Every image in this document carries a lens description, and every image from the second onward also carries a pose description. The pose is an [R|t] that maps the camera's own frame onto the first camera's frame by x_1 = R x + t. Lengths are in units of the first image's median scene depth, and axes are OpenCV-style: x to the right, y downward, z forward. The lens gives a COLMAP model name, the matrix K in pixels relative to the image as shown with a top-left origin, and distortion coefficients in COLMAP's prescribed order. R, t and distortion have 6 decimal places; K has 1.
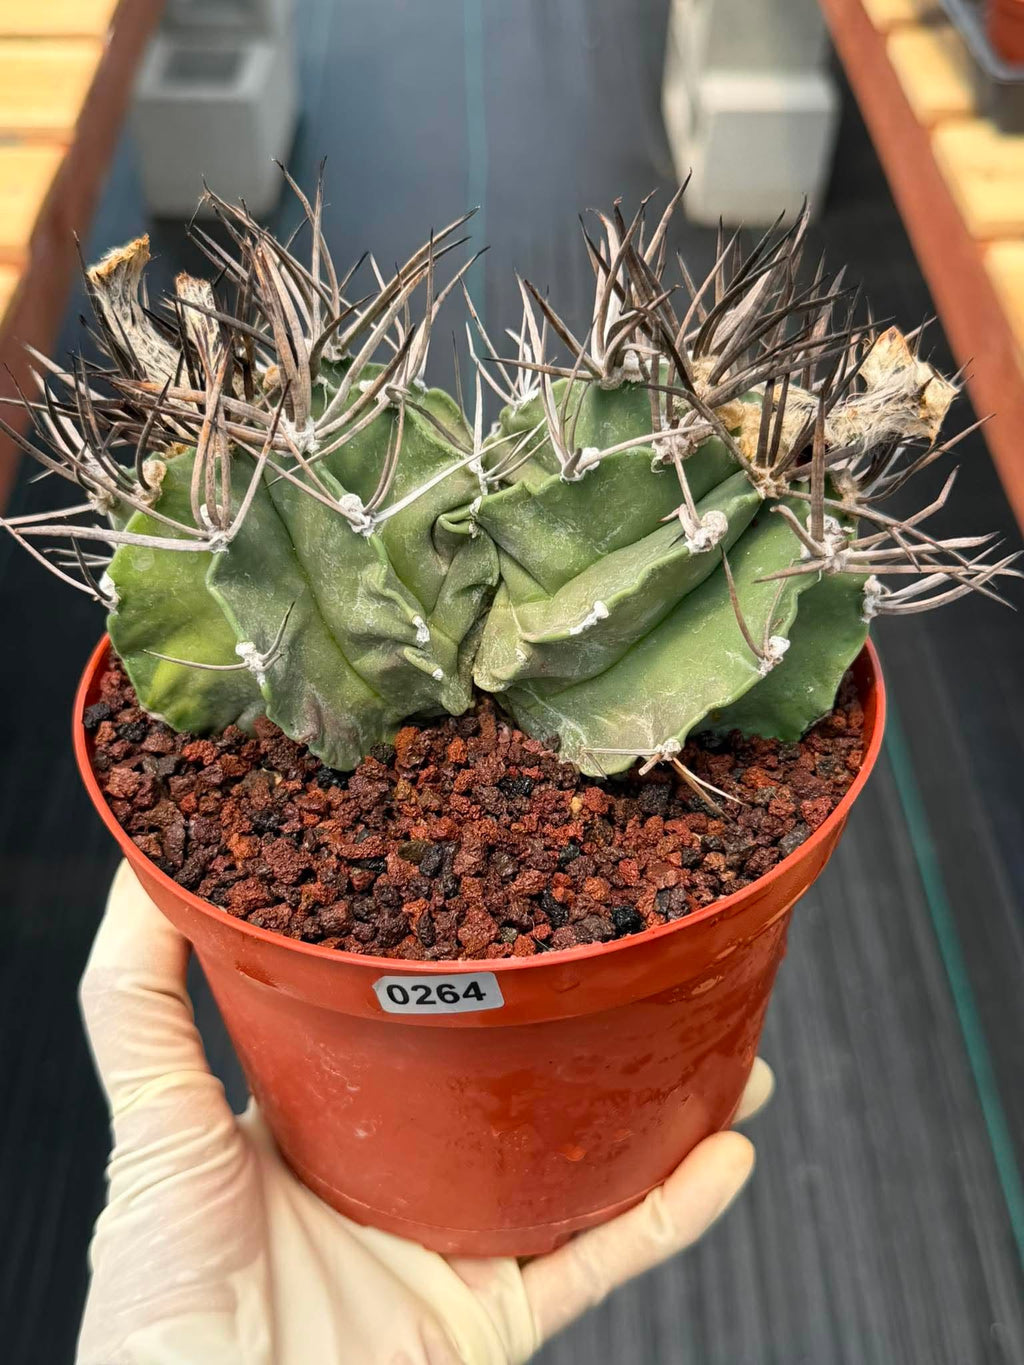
lens RADIAL K [[1617.1, 0, 513.1], [0, 1617.1, 683.4], [0, 0, 1]] dist [0.118726, 0.000000]
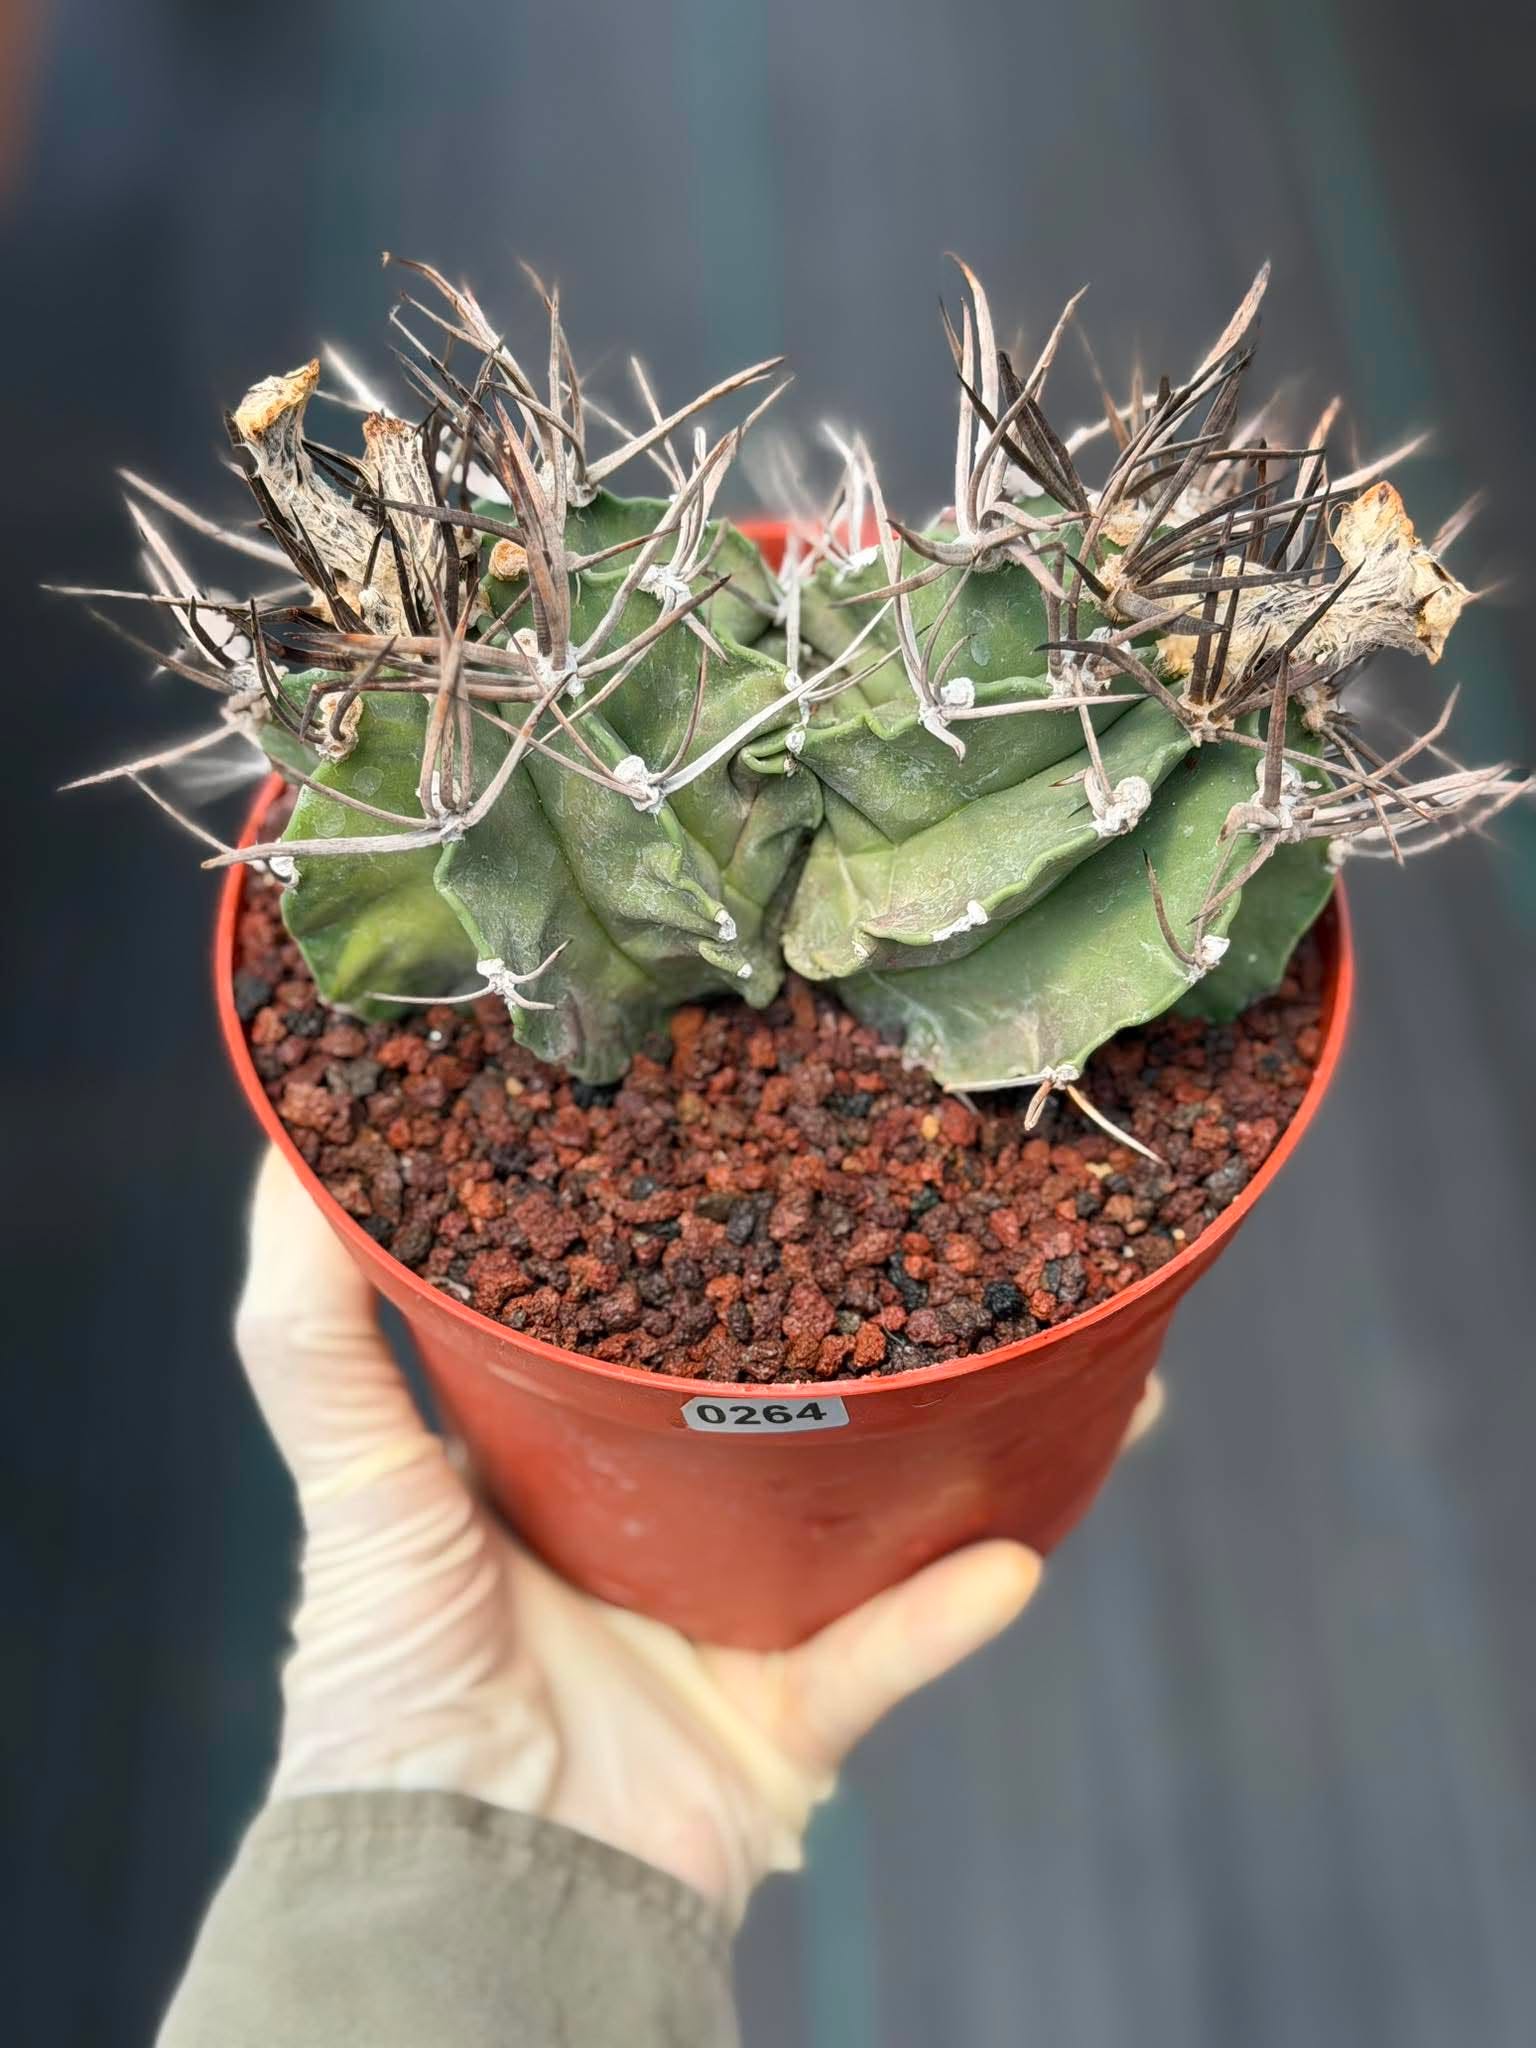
lens RADIAL K [[2994.5, 0, 760.0], [0, 2994.5, 1024.2], [0, 0, 1]] dist [0.134700, 0.000000]
pose [[0.998986, -0.020782, 0.039930, -0.094616], [0.010577, 0.970585, 0.240527, -0.308890], [-0.043754, -0.239861, 0.969821, -0.312513]]
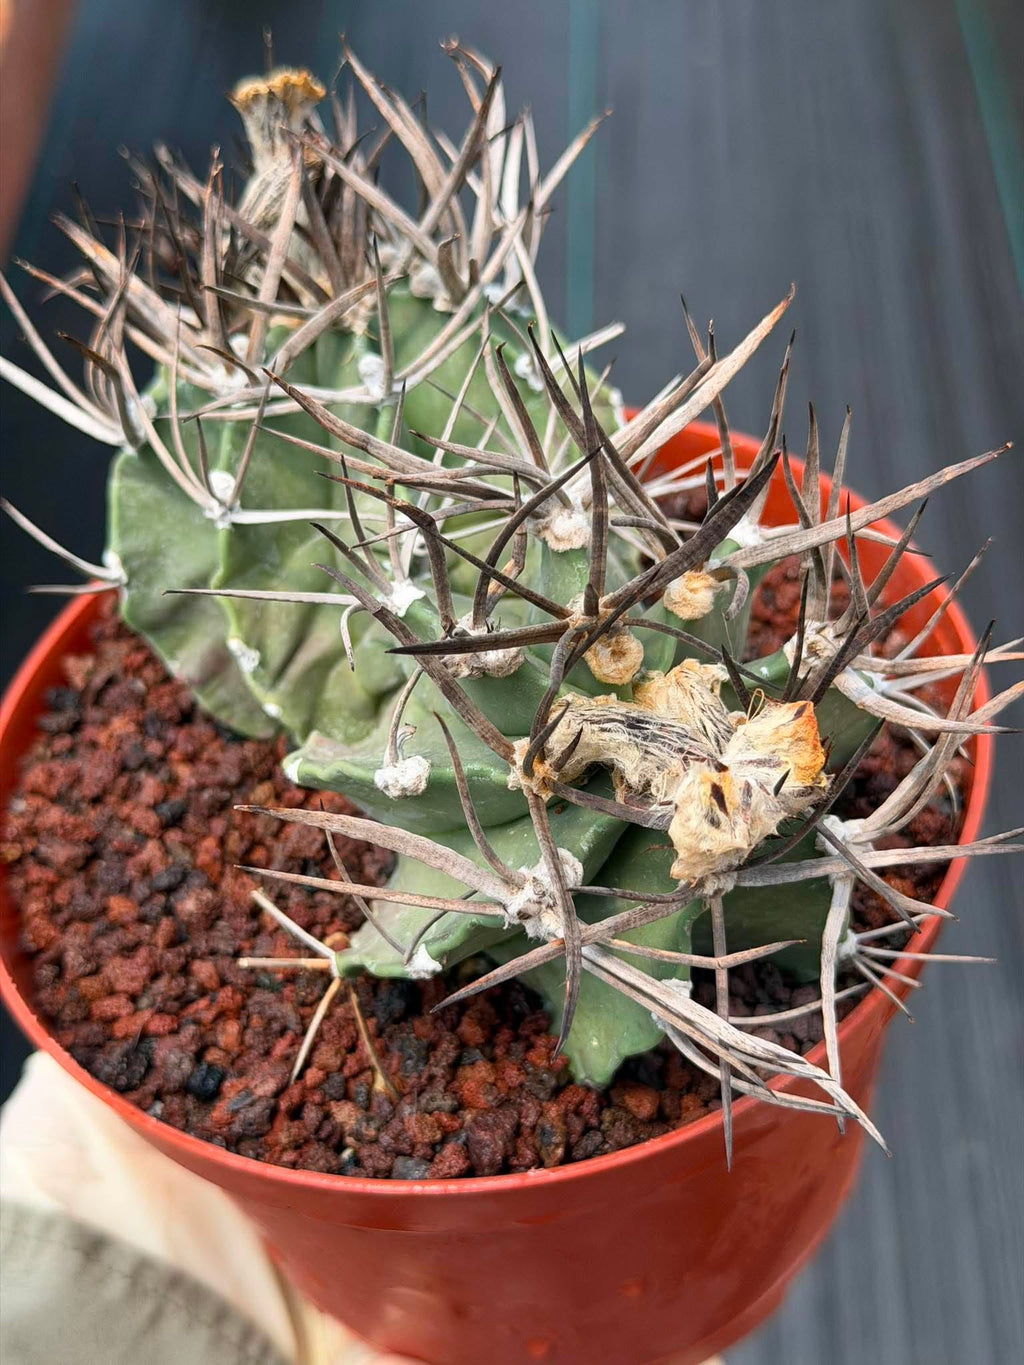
lens RADIAL K [[2029.1, 0, 484.2], [0, 2029.1, 688.1], [0, 0, 1]] dist [0.116869, 0.000000]
pose [[0.533488, 0.592507, -0.603595, 0.636583], [-0.417461, 0.805106, 0.421343, -0.501497], [0.735607, 0.027196, 0.676863, 0.381119]]
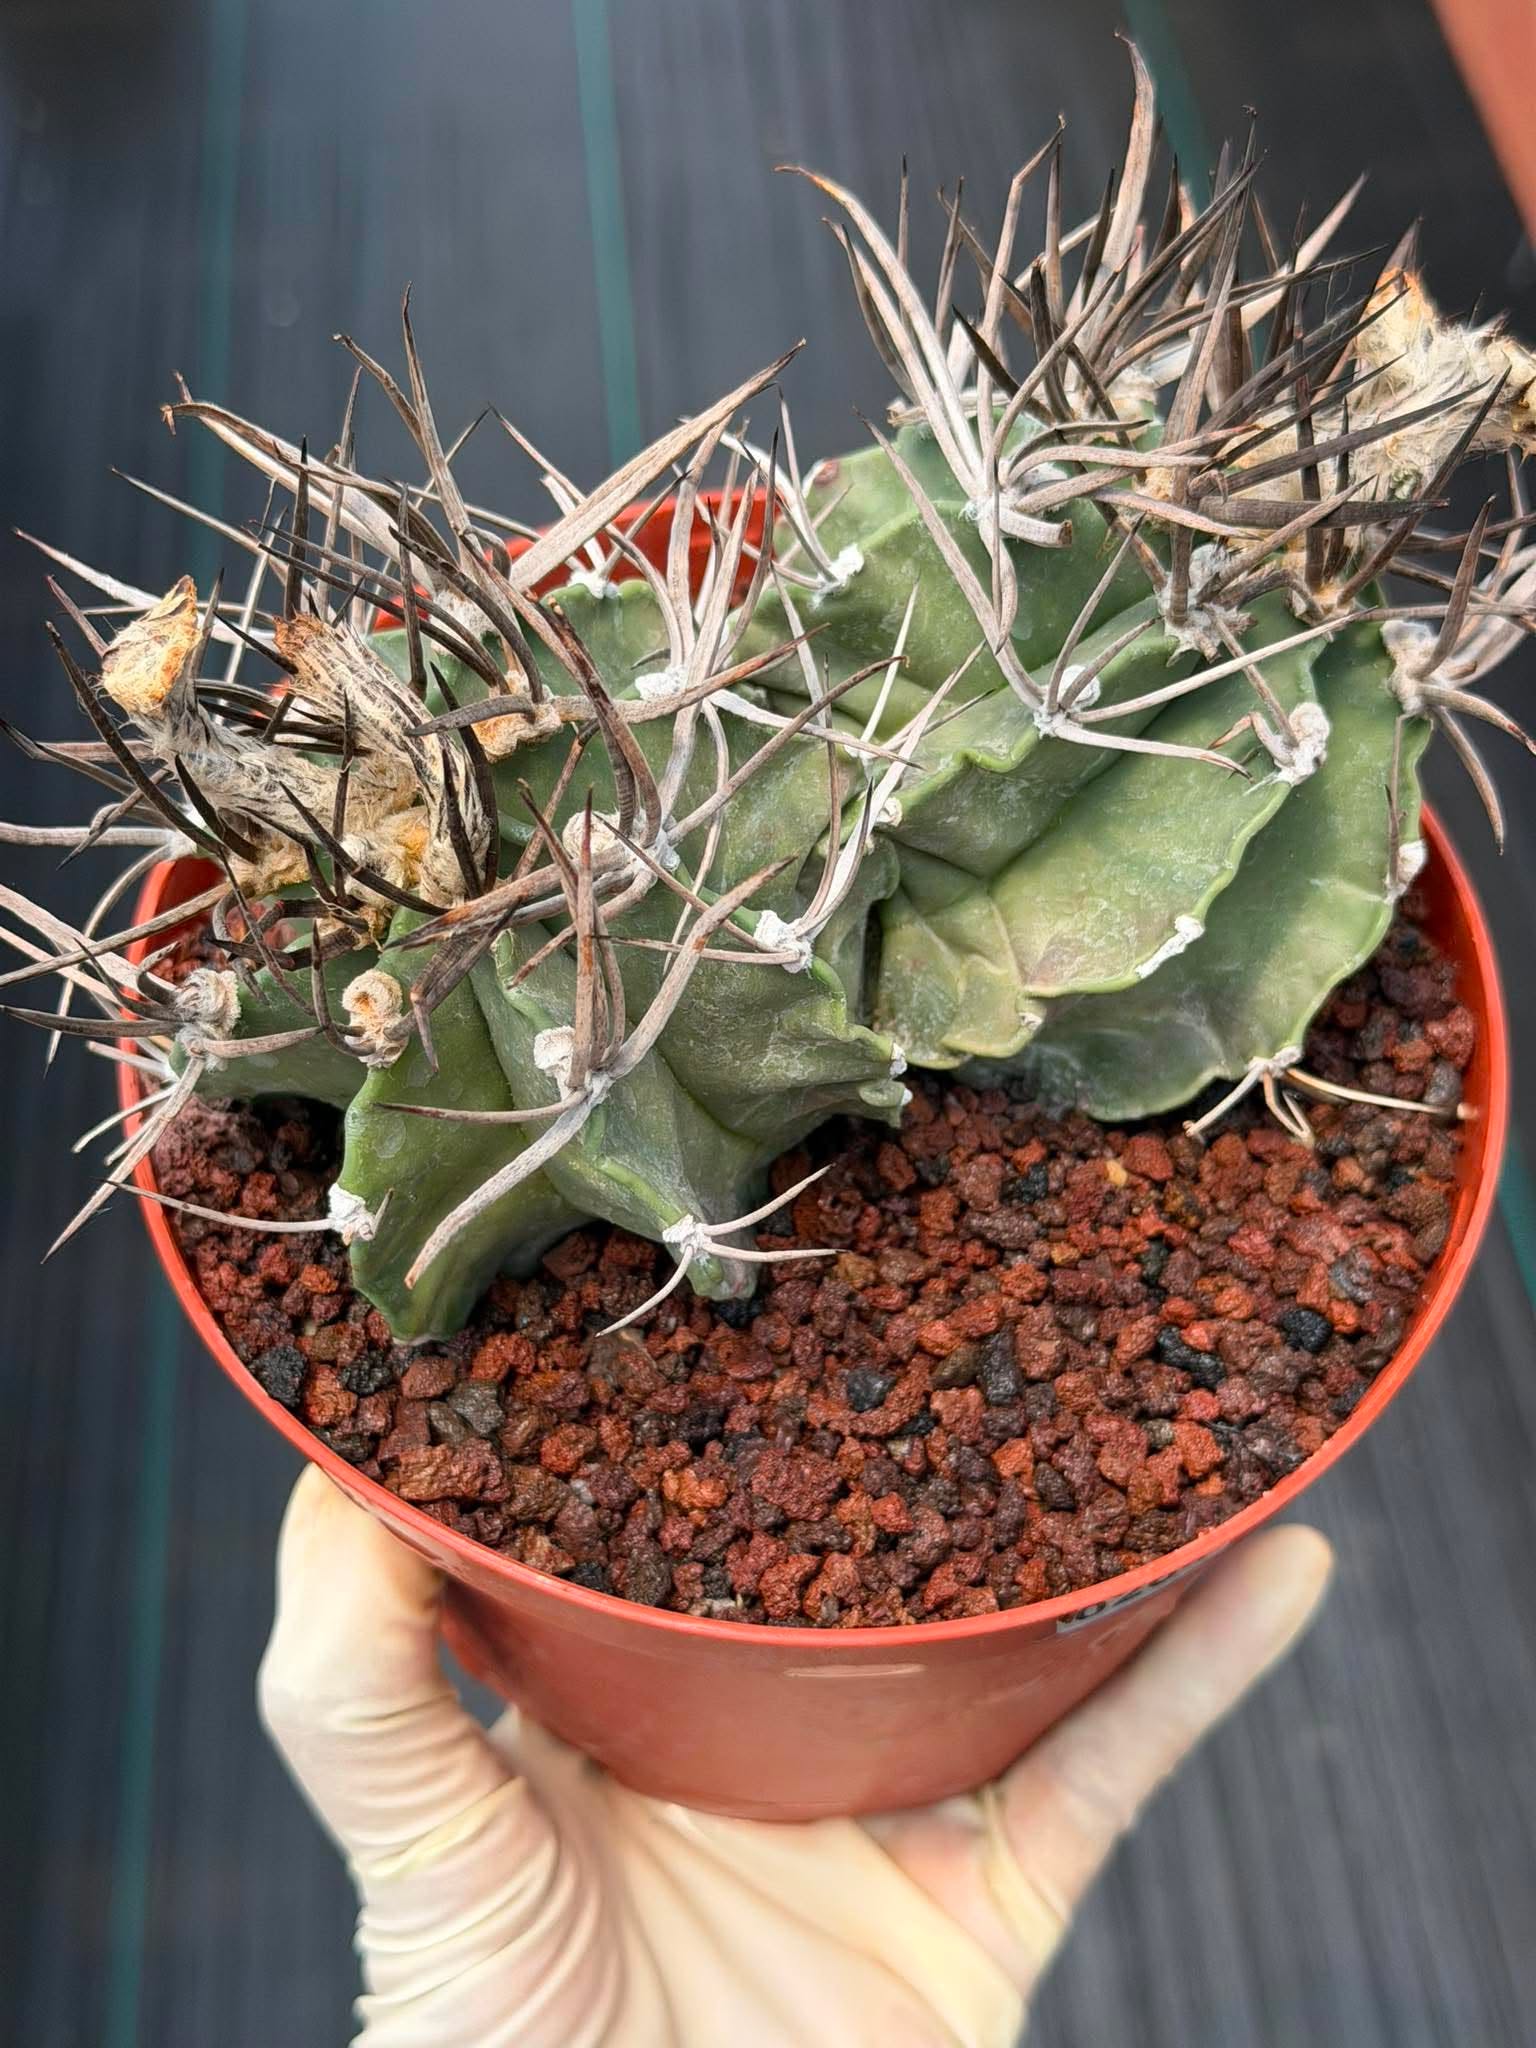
lens RADIAL K [[3044.4, 0, 776.7], [0, 3044.4, 1035.7], [0, 0, 1]] dist [0.116869, 0.000000]
pose [[0.851951, -0.412247, 0.322850, -0.438446], [0.290819, 0.885260, 0.362960, -0.444980], [-0.435435, -0.215333, 0.874087, 0.058477]]
